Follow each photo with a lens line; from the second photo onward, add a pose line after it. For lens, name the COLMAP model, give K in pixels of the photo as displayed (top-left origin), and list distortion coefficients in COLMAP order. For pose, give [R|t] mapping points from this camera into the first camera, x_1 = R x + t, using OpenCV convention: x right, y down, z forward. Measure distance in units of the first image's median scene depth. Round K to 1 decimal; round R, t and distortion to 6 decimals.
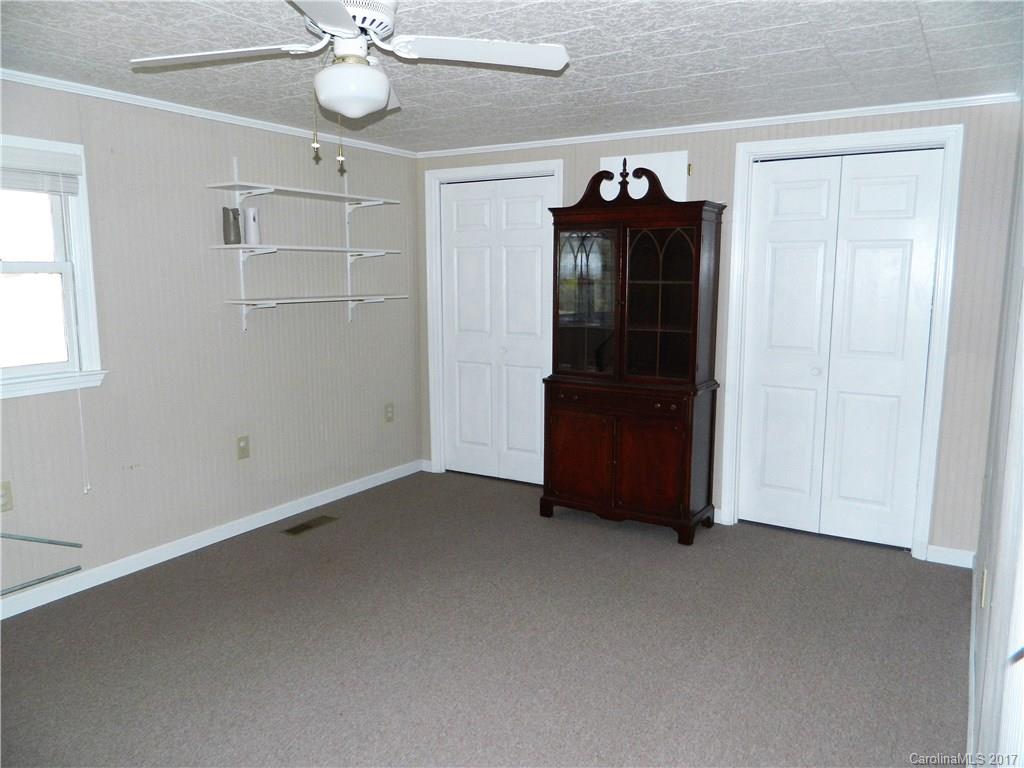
lens RADIAL K [[757.9, 0, 512.0], [0, 757.9, 384.0], [0, 0, 1]] dist [0.011324, 0.001985]
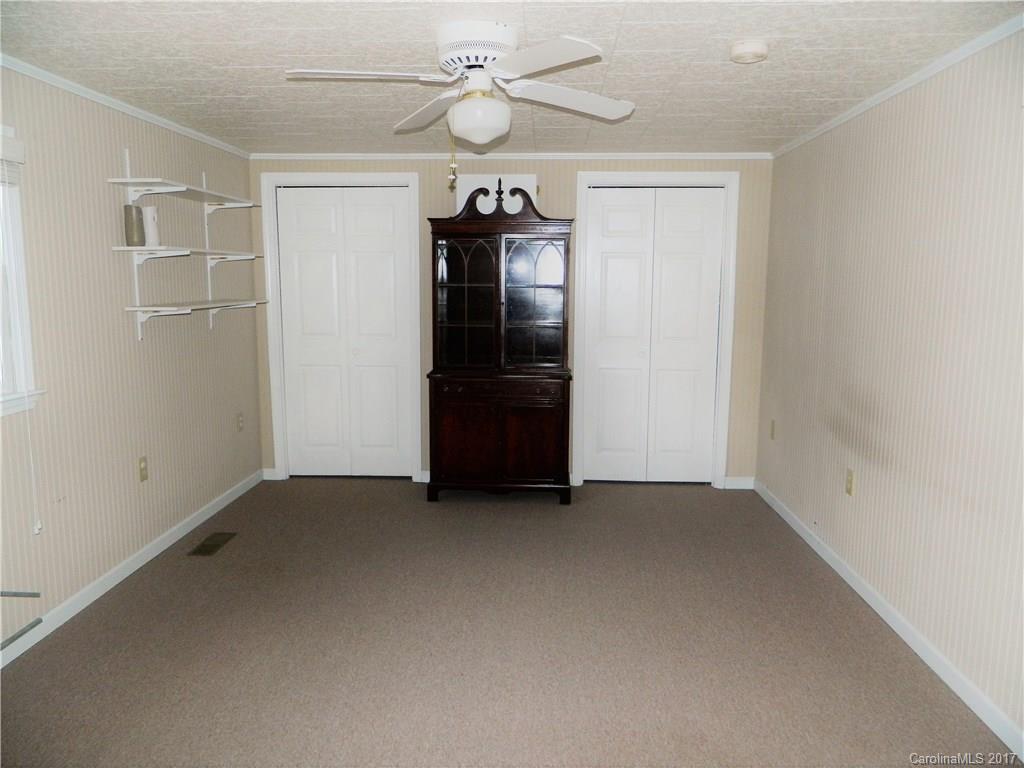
lens RADIAL K [[757.9, 0, 512.0], [0, 757.9, 384.0], [0, 0, 1]] dist [0.011324, 0.001985]
pose [[0.874557, -0.066540, 0.480337, -0.410724], [0.068229, 0.997572, 0.013966, -0.000320], [-0.480100, 0.020559, 0.876973, -0.012721]]
